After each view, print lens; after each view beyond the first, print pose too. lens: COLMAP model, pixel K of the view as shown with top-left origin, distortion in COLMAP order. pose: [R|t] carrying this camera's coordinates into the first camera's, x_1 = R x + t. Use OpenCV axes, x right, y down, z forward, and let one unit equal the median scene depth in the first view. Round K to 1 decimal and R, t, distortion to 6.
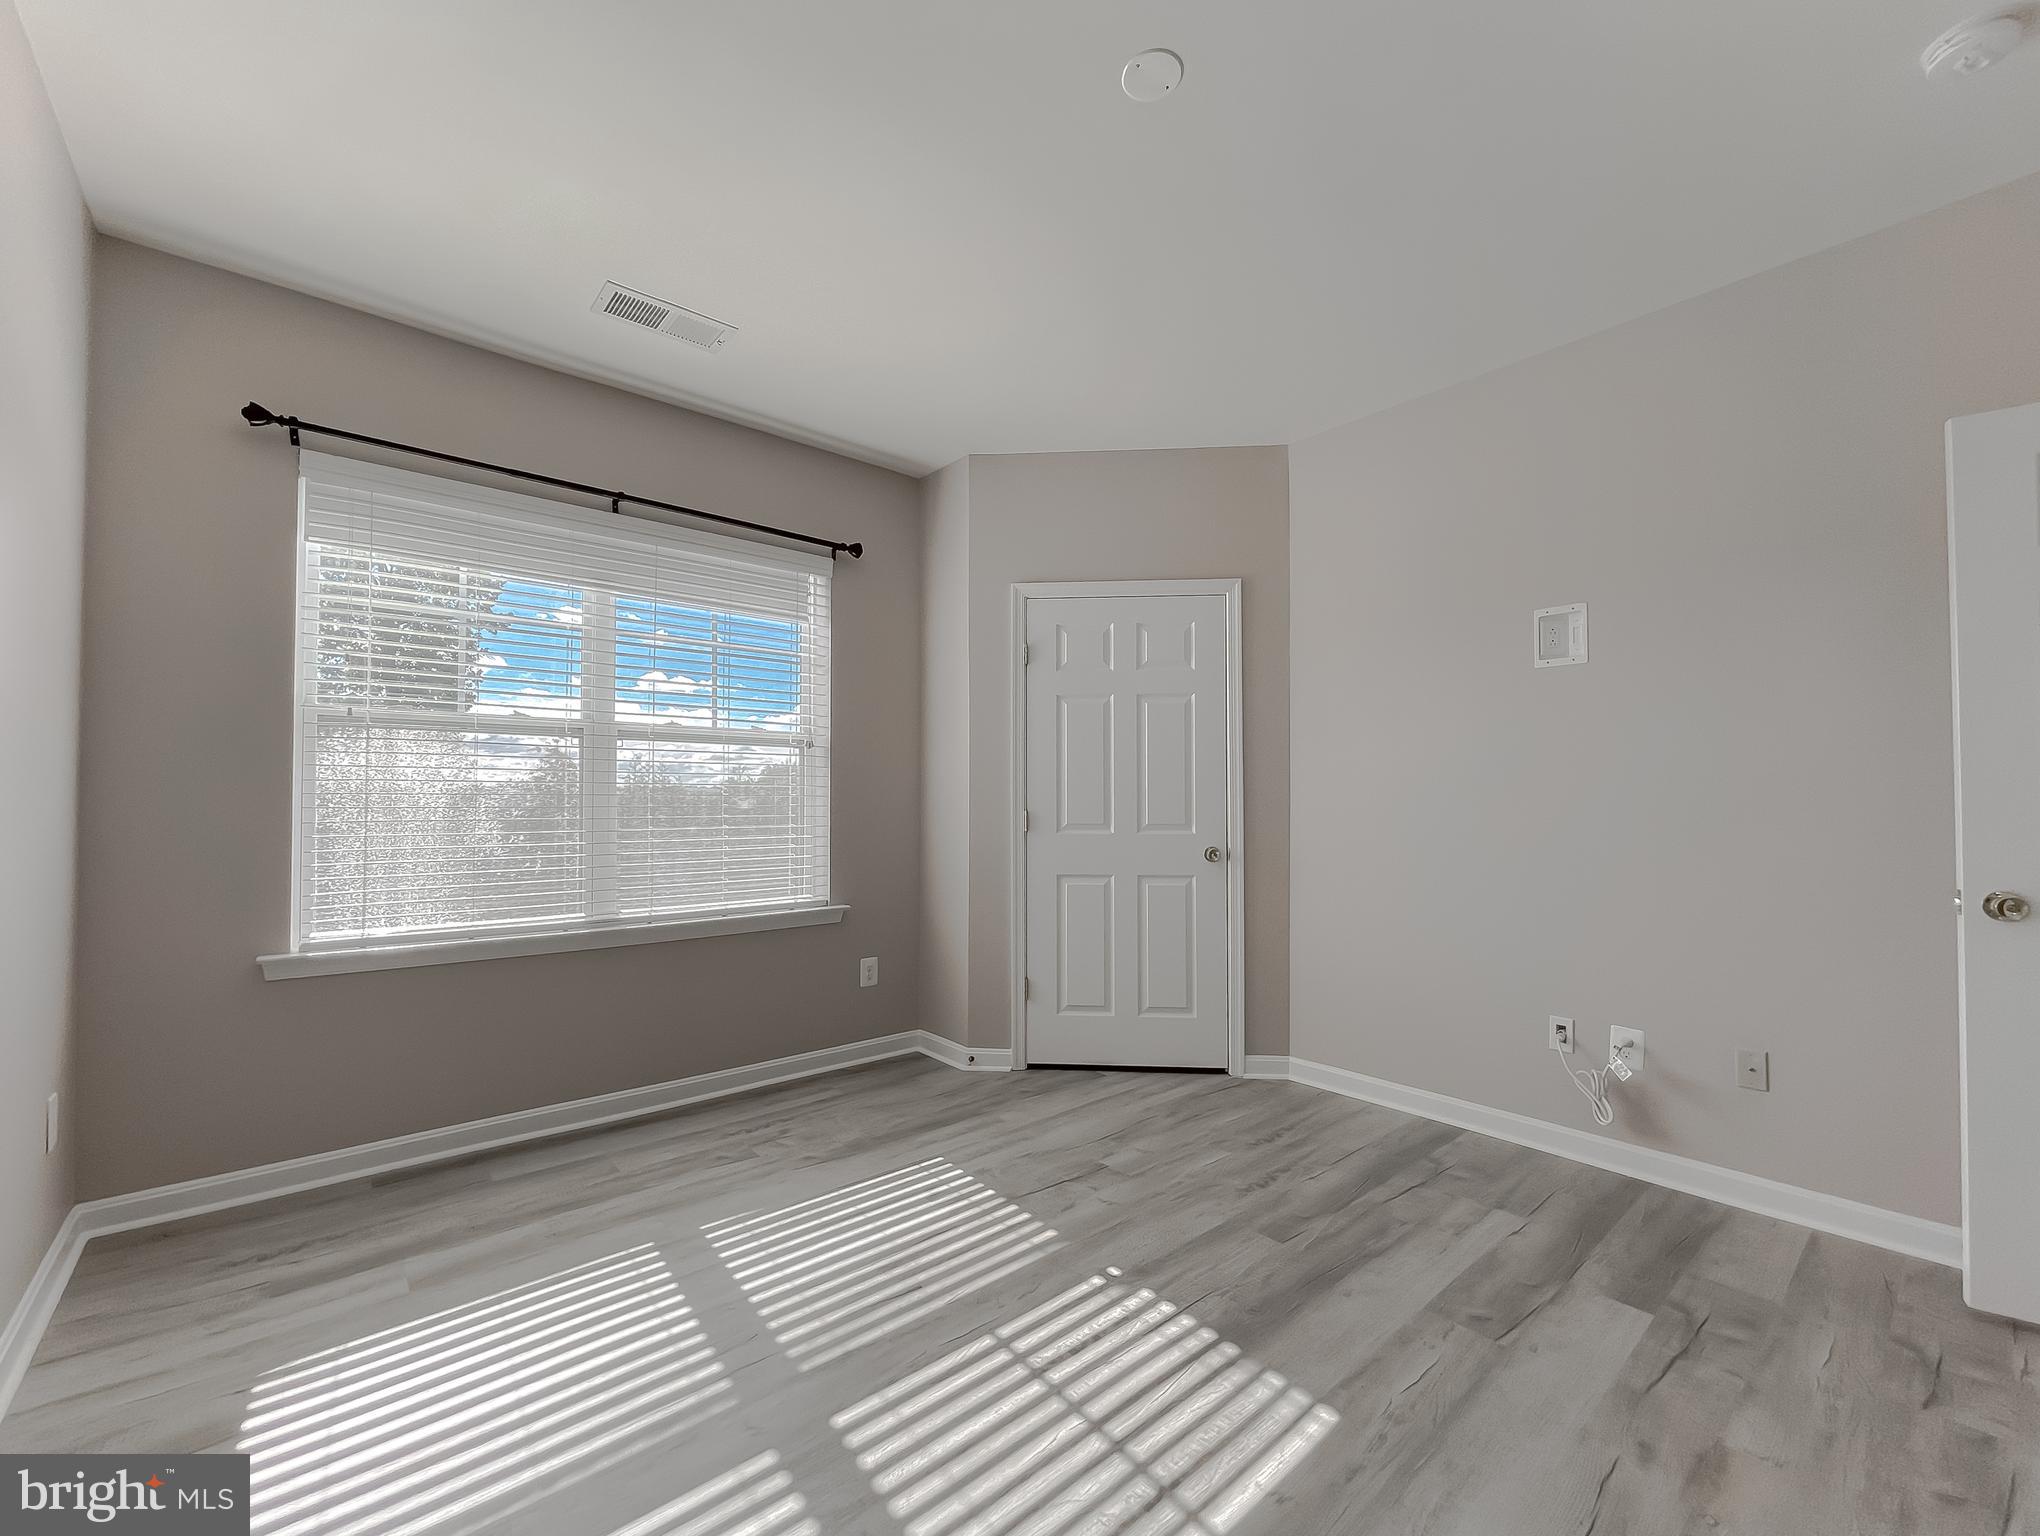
lens RADIAL K [[840.2, 0, 1017.1], [0, 840.2, 776.5], [0, 0, 1]] dist [-0.007677, 0.005219]
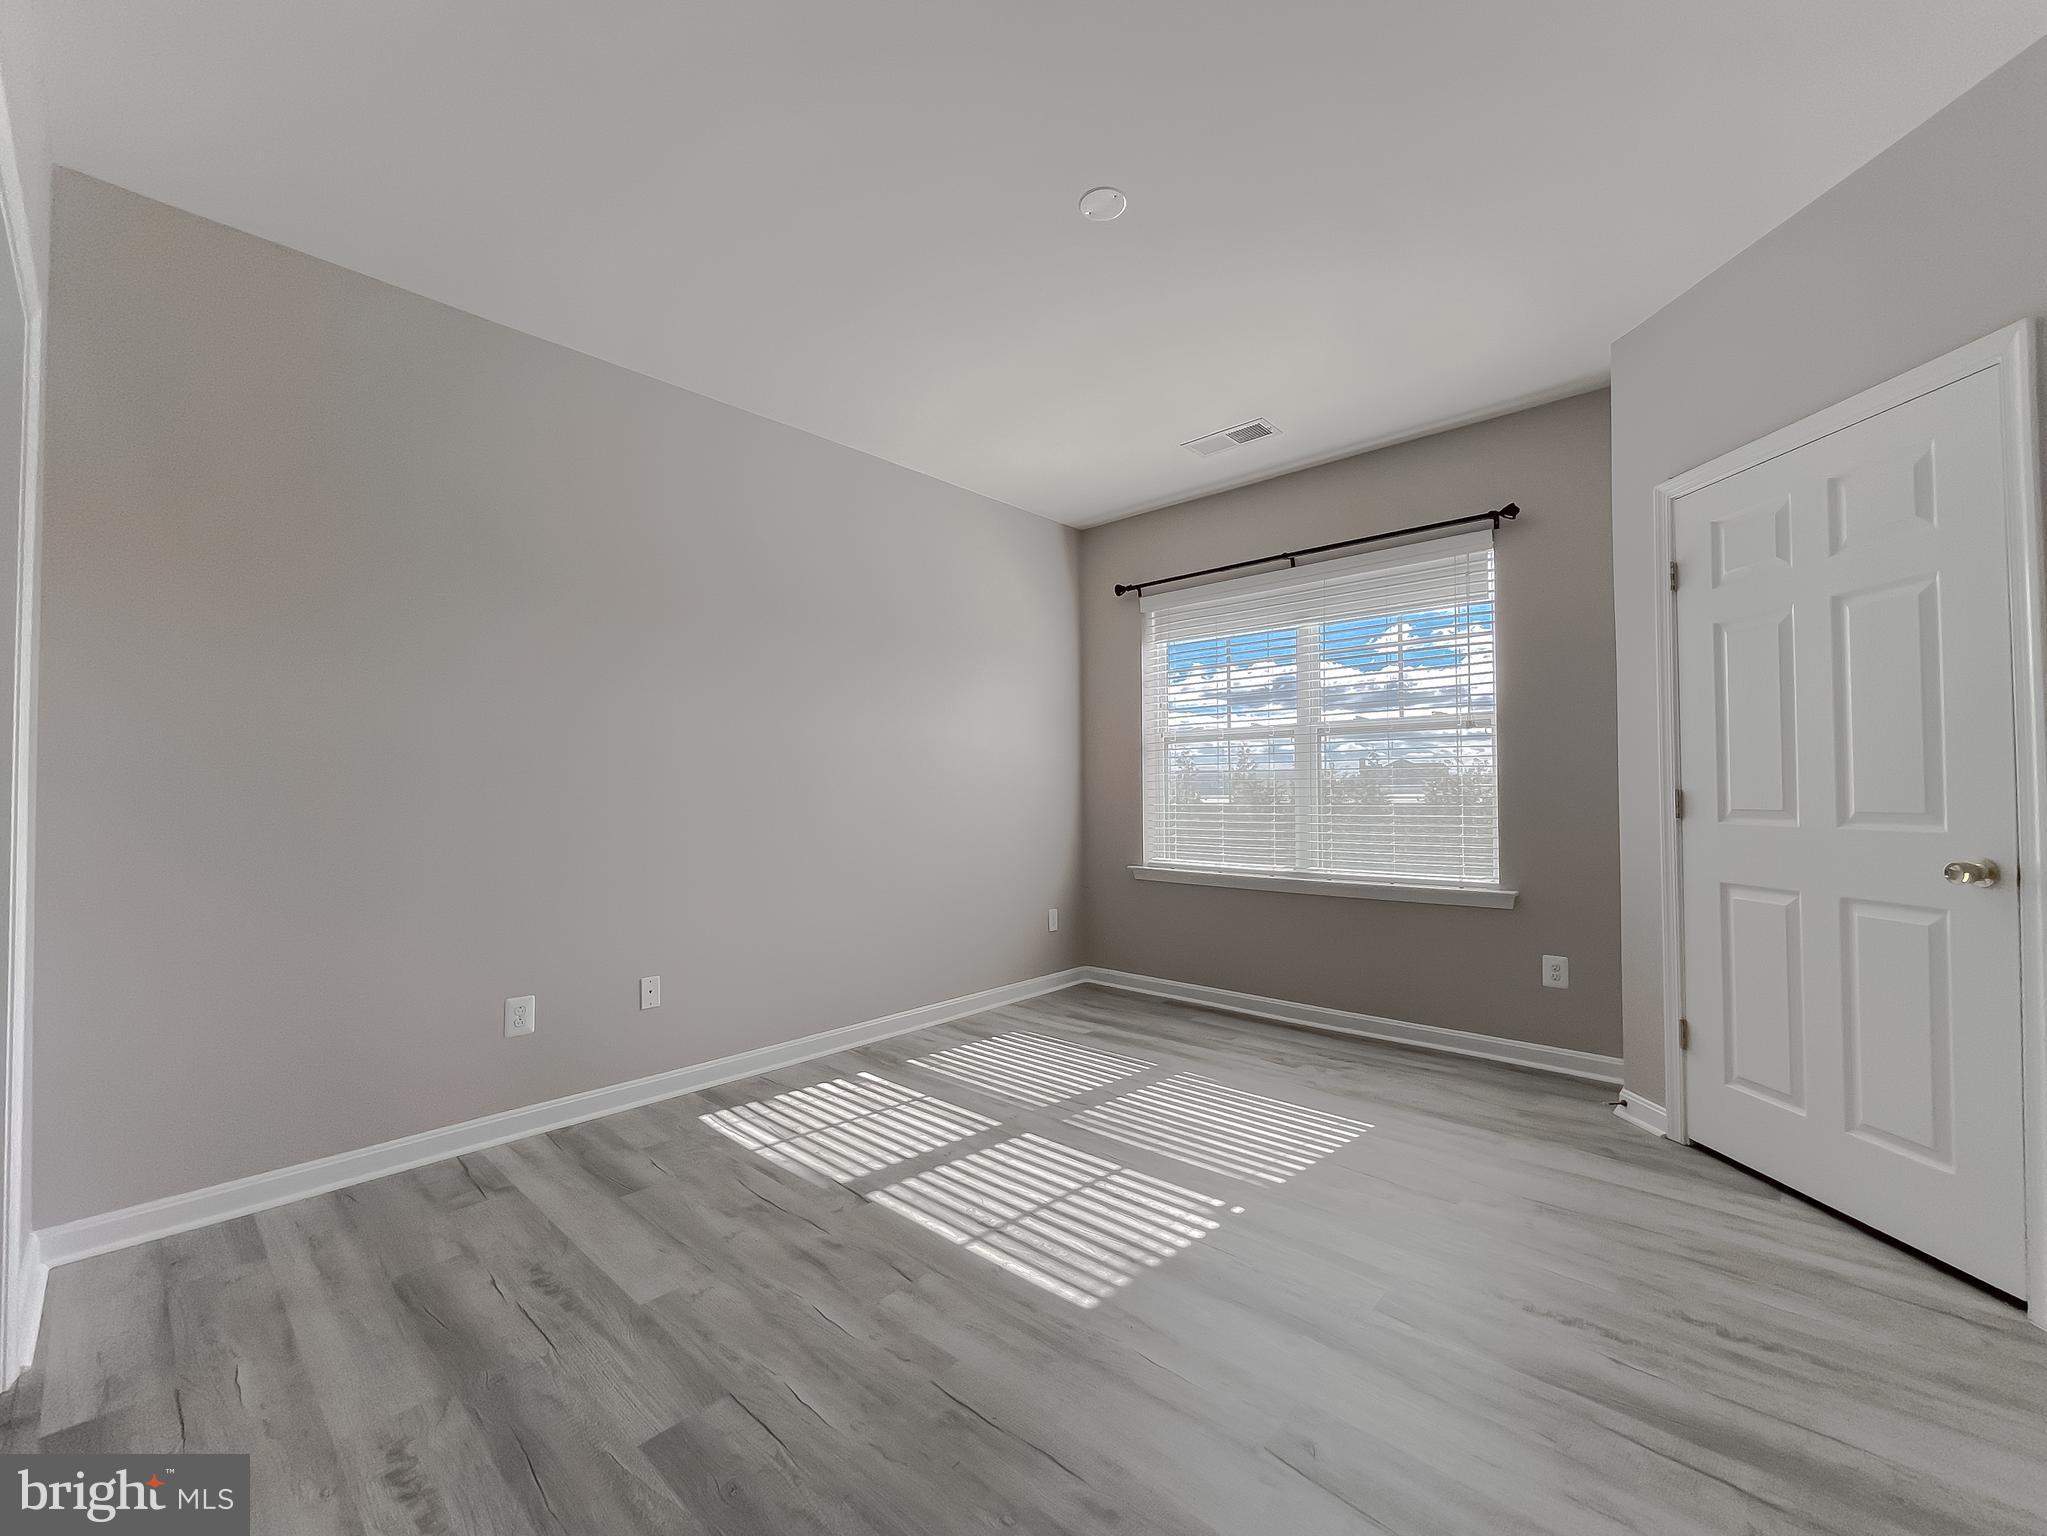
lens RADIAL K [[843.1, 0, 1020.5], [0, 843.1, 776.5], [0, 0, 1]] dist [-0.007677, 0.005219]
pose [[0.116940, -0.020205, -0.992933, 1.063807], [0.036920, 0.999190, -0.015985, 0.029395], [0.992452, -0.034790, 0.117592, 0.548730]]
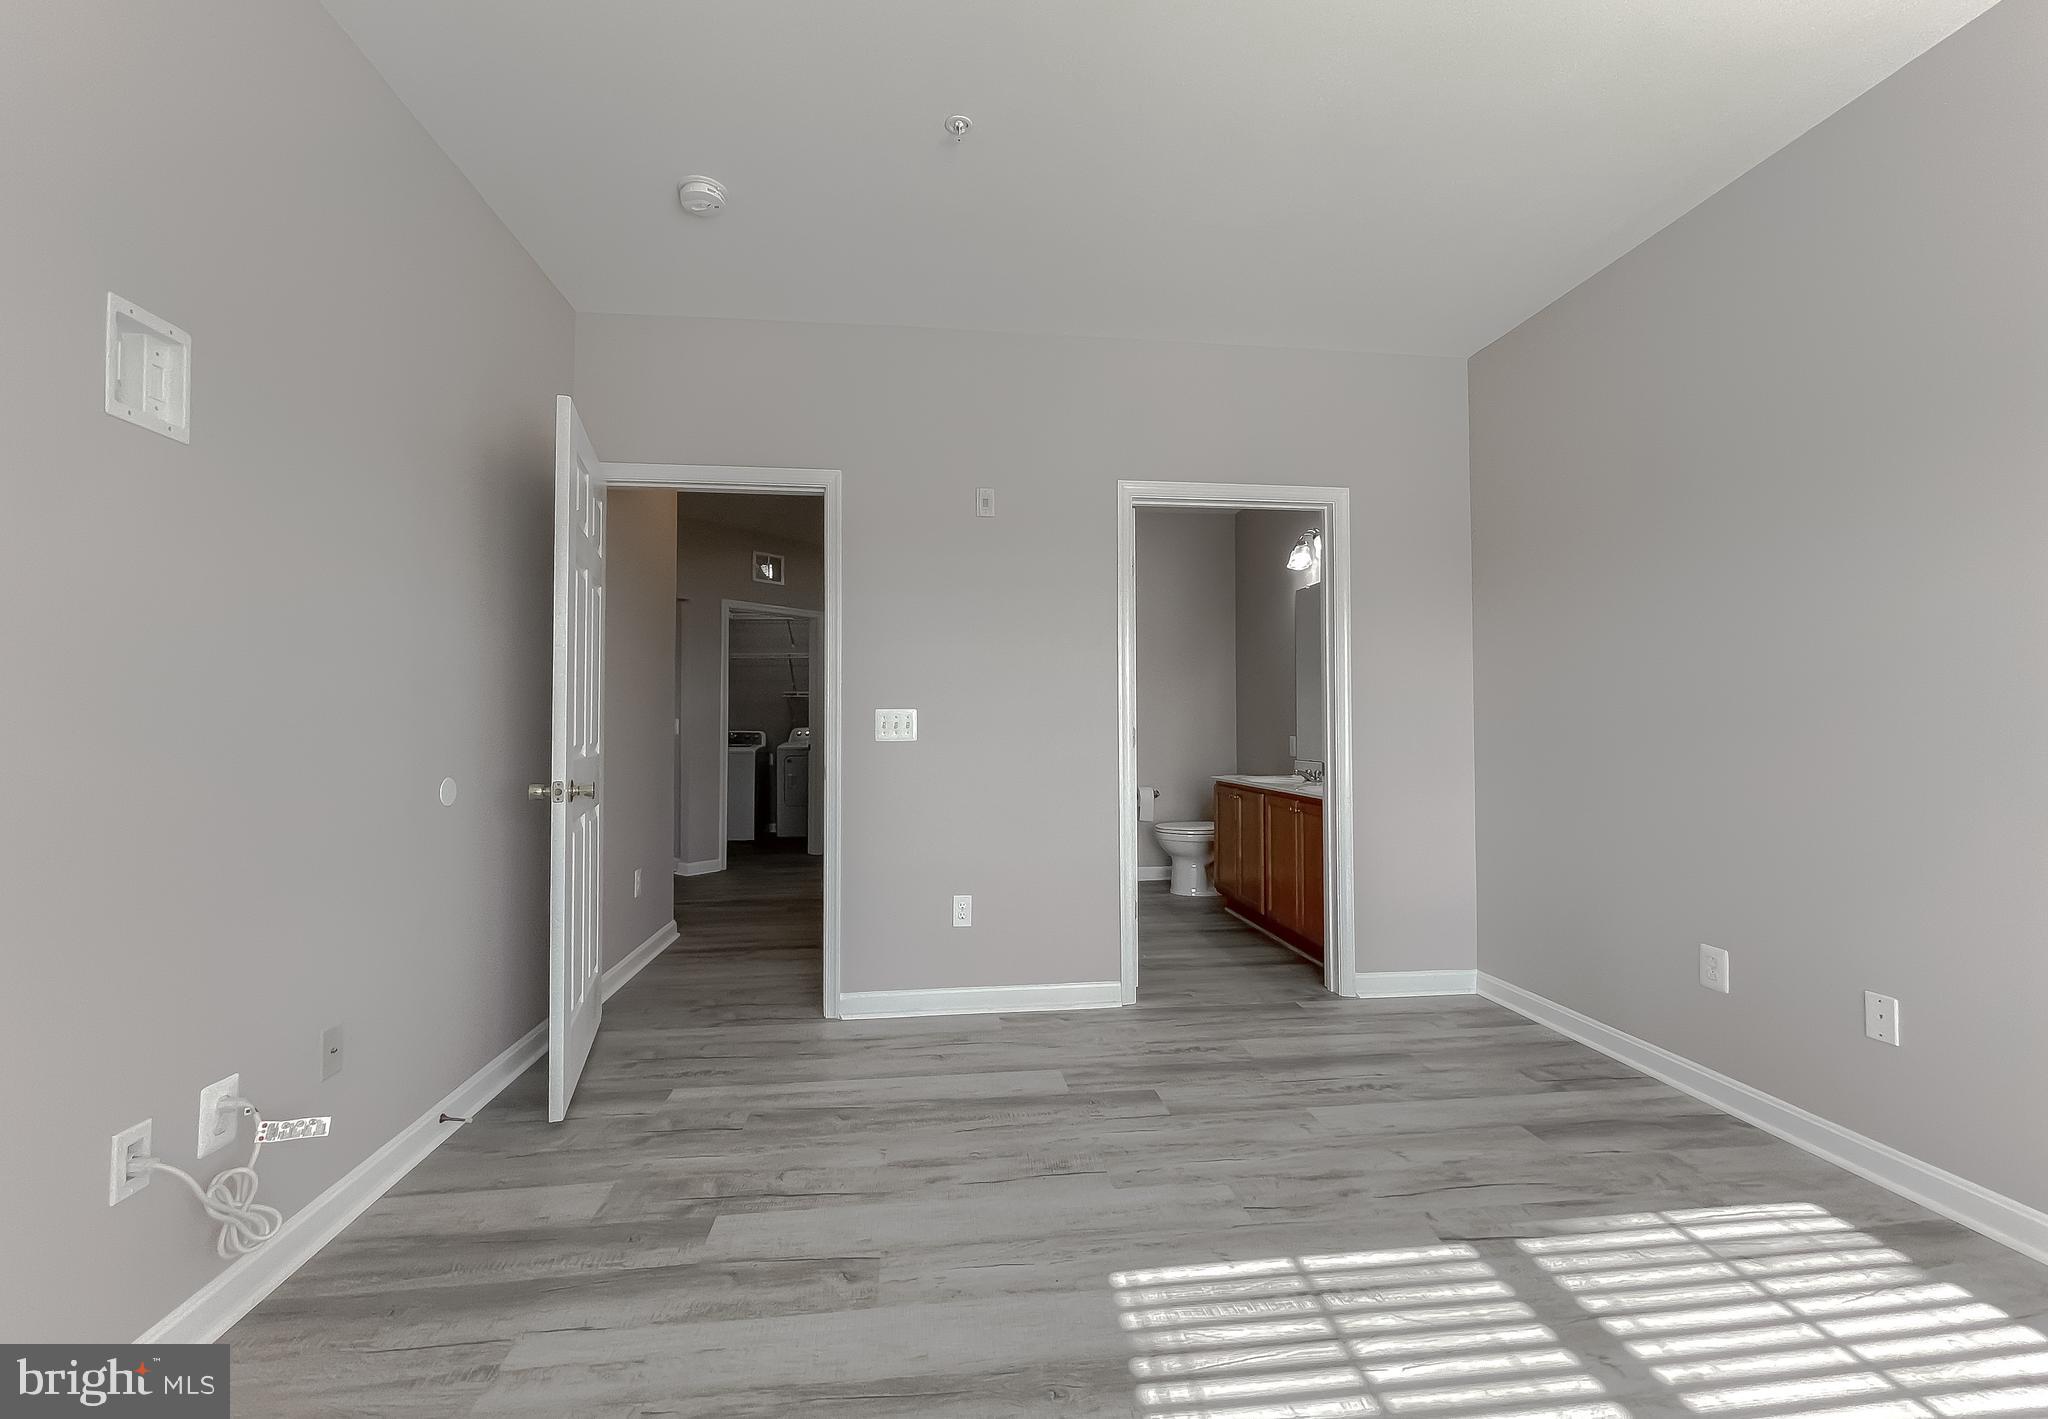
lens RADIAL K [[836.7, 0, 1010.1], [0, 836.7, 706.8], [0, 0, 1]] dist [0.001562, 0.000638]
pose [[-0.828399, 0.012150, 0.560007, -0.082295], [-0.019070, 0.998573, -0.049875, 0.063356], [-0.559814, -0.051996, -0.826985, 1.377088]]
